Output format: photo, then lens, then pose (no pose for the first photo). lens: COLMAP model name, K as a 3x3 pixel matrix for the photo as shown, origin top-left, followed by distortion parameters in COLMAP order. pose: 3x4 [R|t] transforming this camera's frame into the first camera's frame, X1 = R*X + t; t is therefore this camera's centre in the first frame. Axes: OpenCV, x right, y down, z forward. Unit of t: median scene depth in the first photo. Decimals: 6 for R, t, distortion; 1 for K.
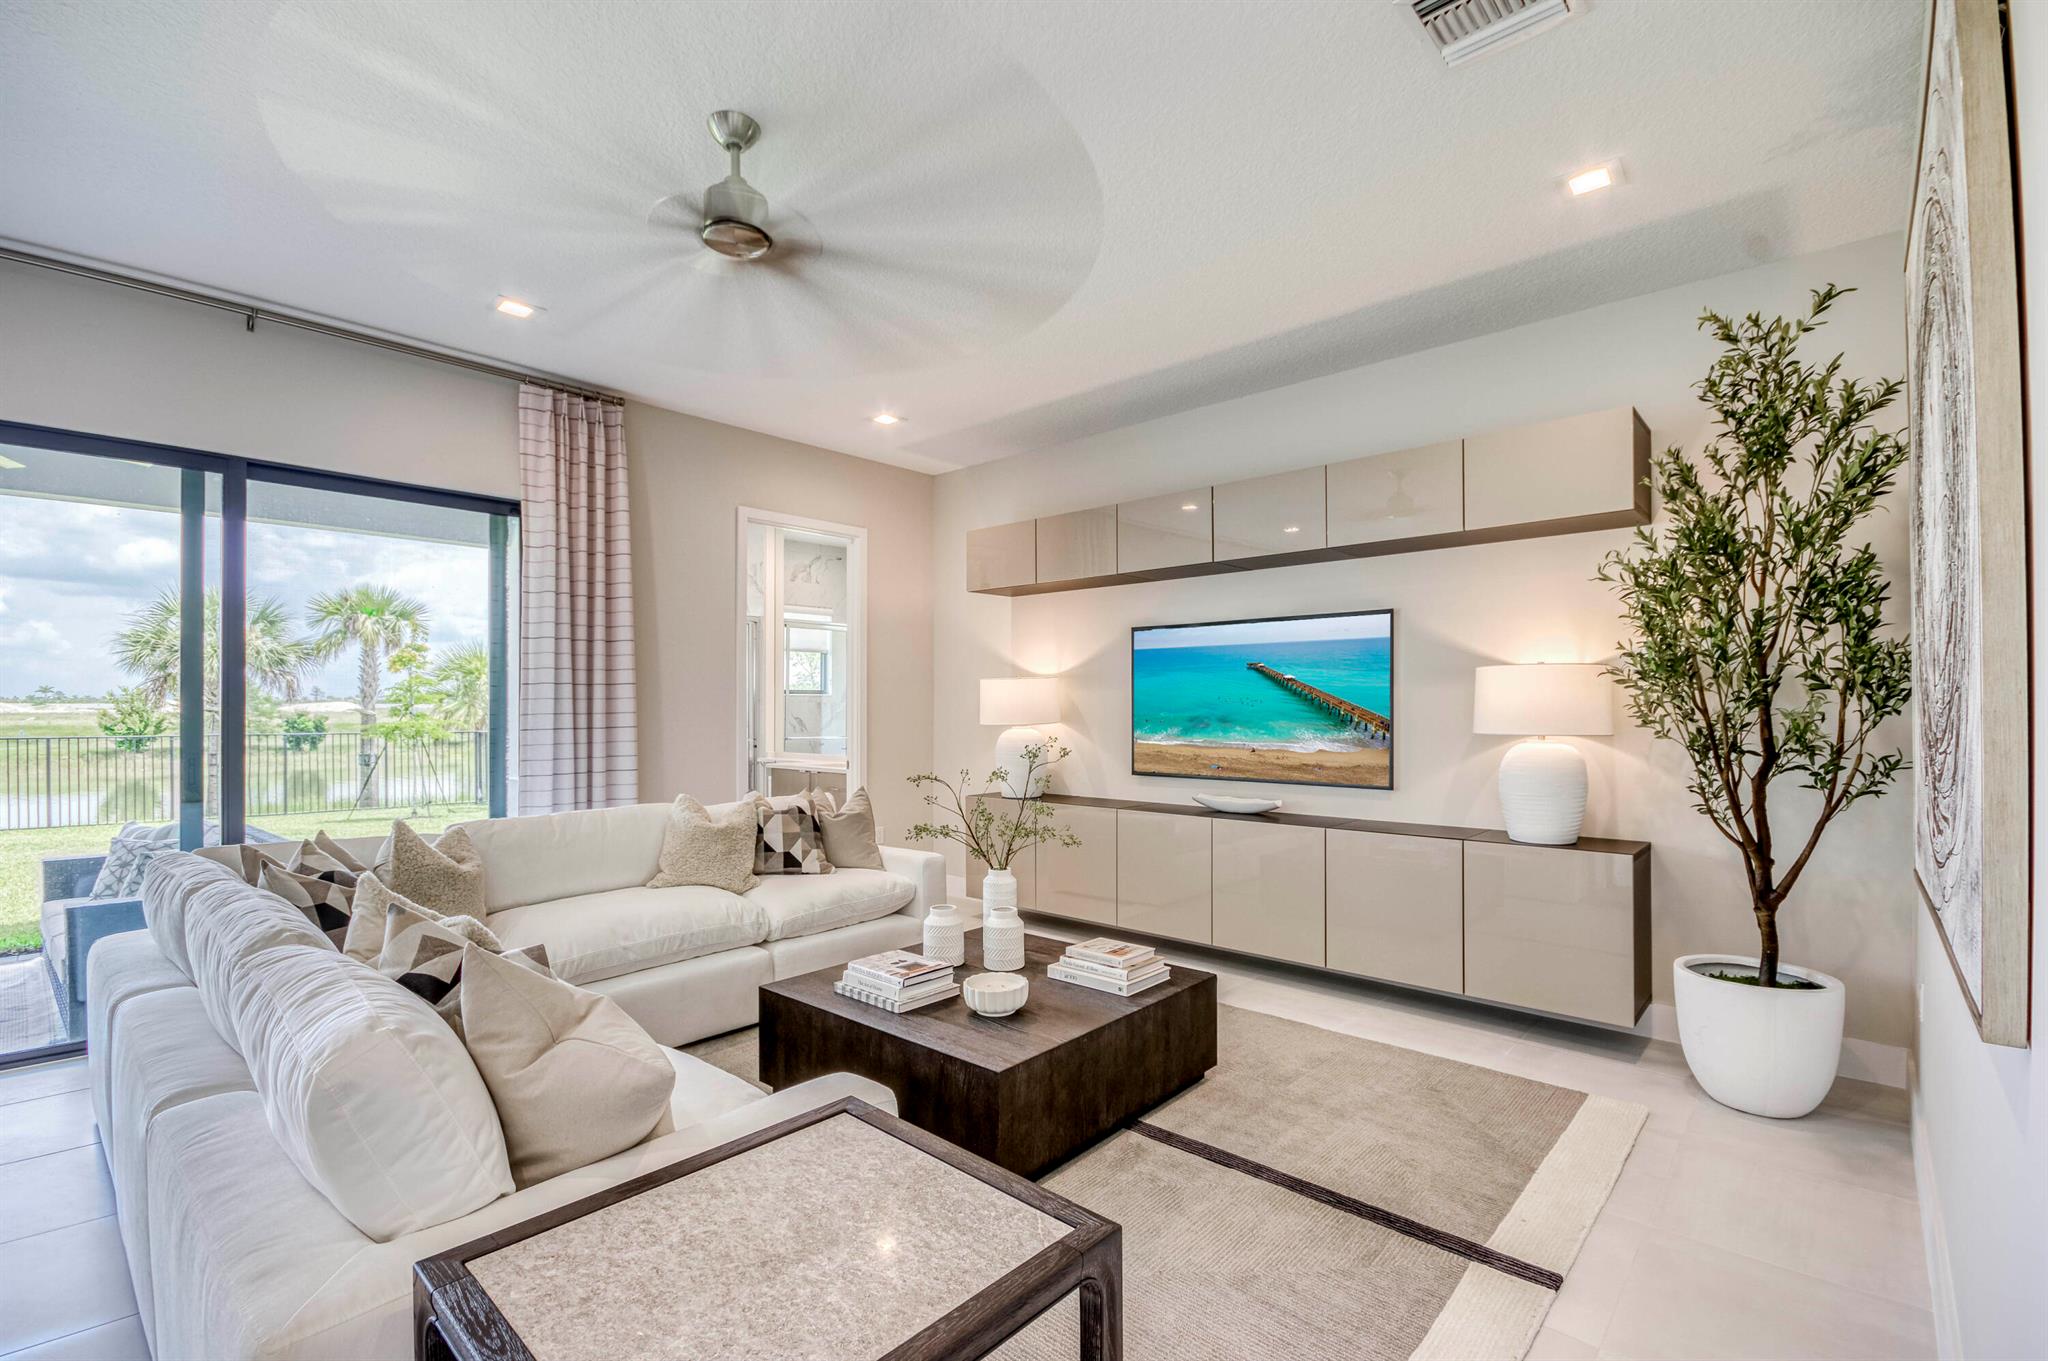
lens RADIAL K [[916.6, 0, 1038.2], [0, 916.6, 697.7], [0, 0, 1]] dist [-0.001218, -0.000501]
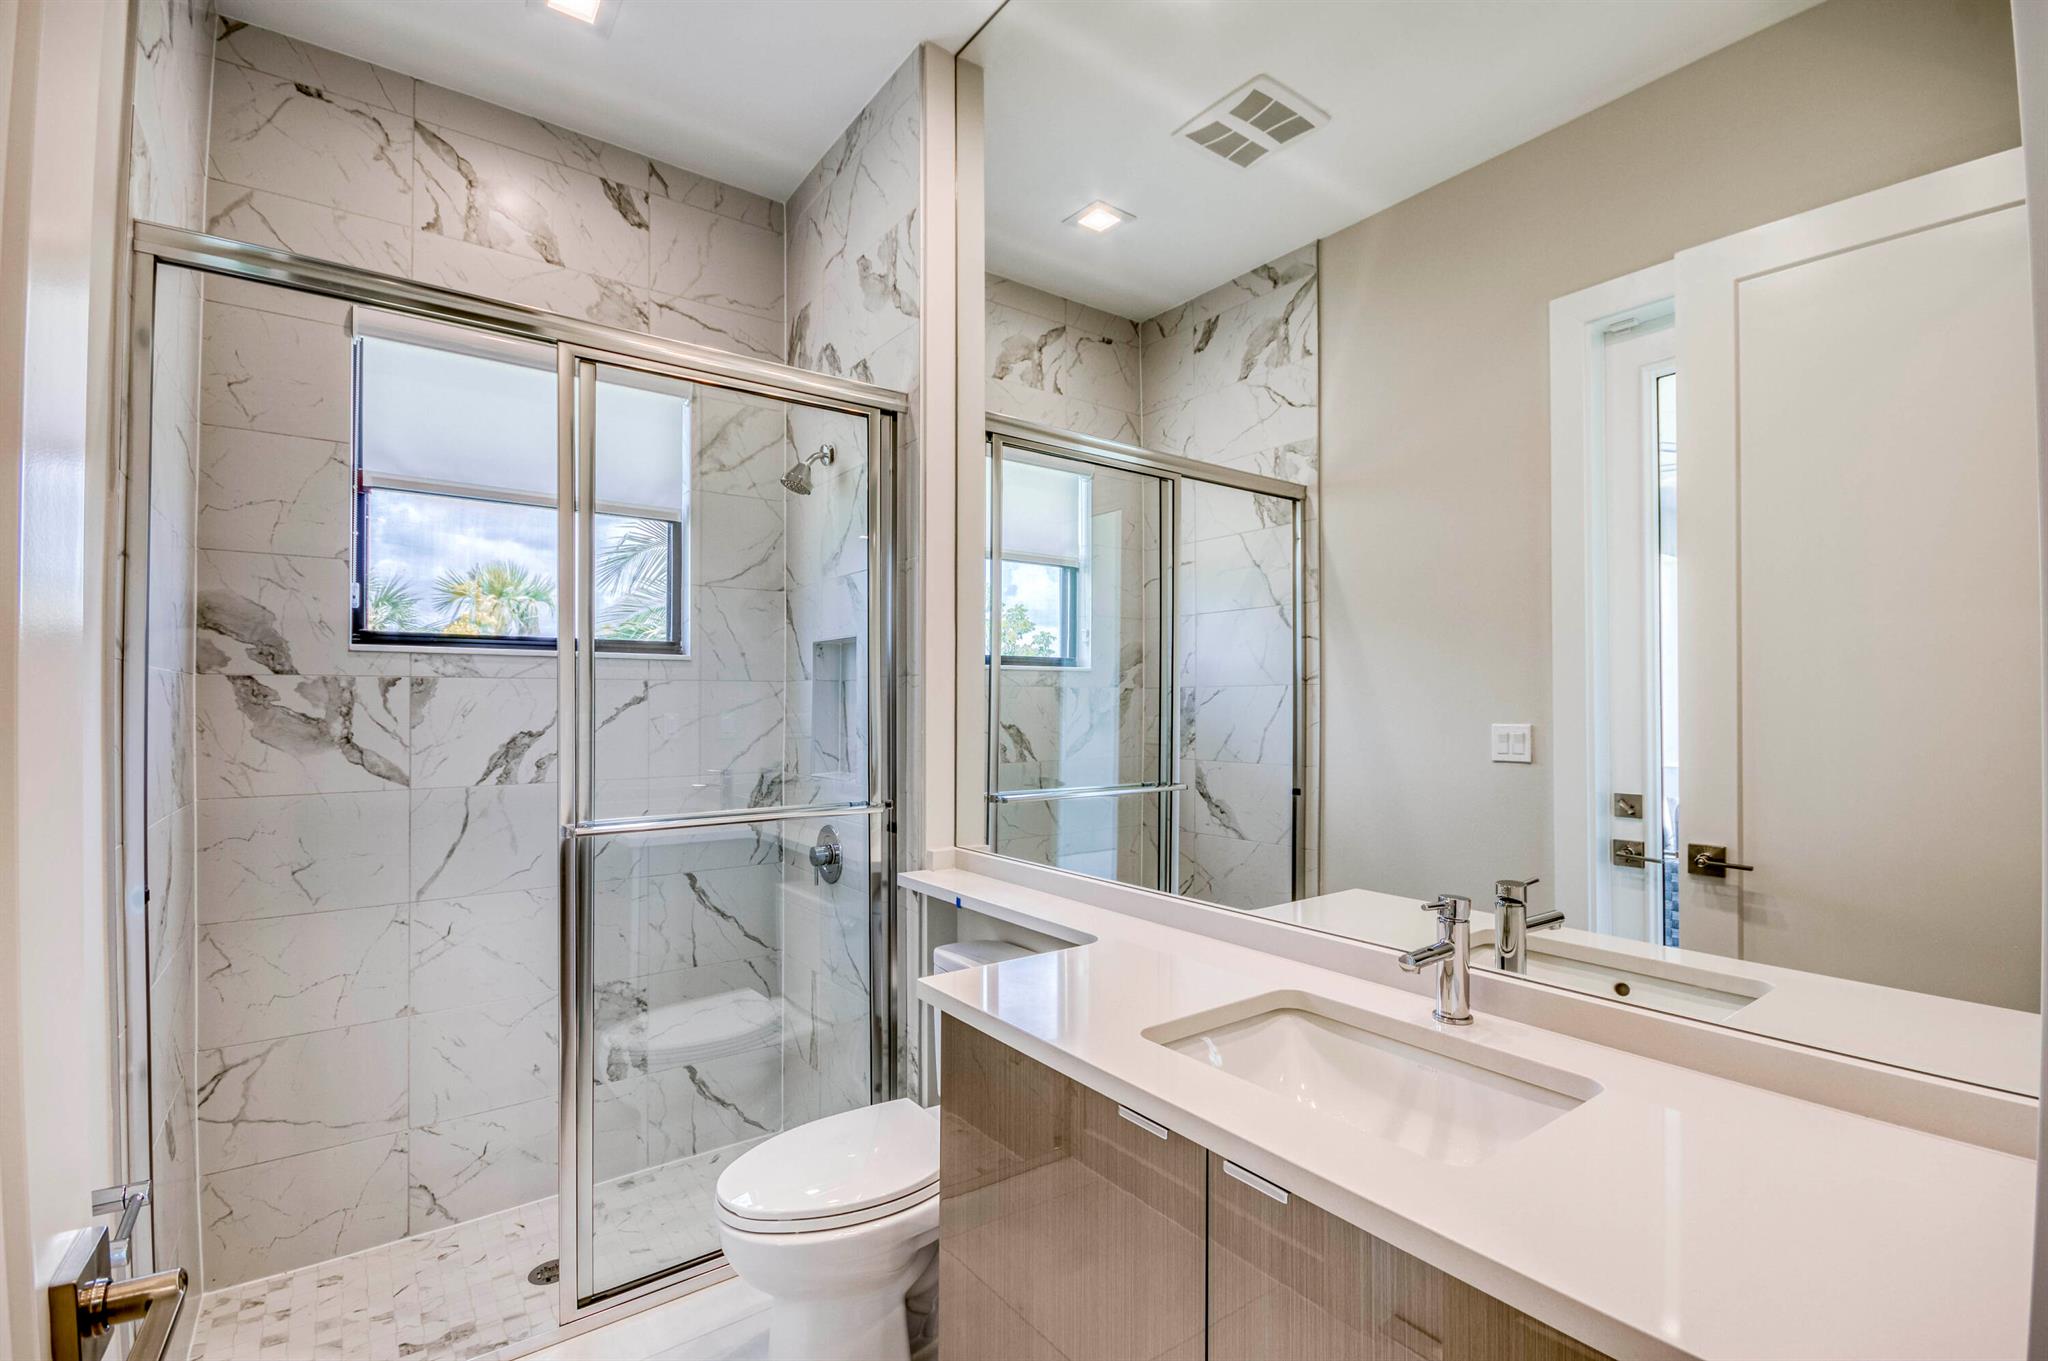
lens RADIAL K [[916.6, 0, 1038.2], [0, 916.6, 697.7], [0, 0, 1]] dist [-0.001218, -0.000501]
pose [[0.981152, -0.000729, -0.193235, -0.175711], [0.001290, 0.999995, 0.002777, 0.008704], [0.193232, -0.002974, 0.981149, 0.616071]]
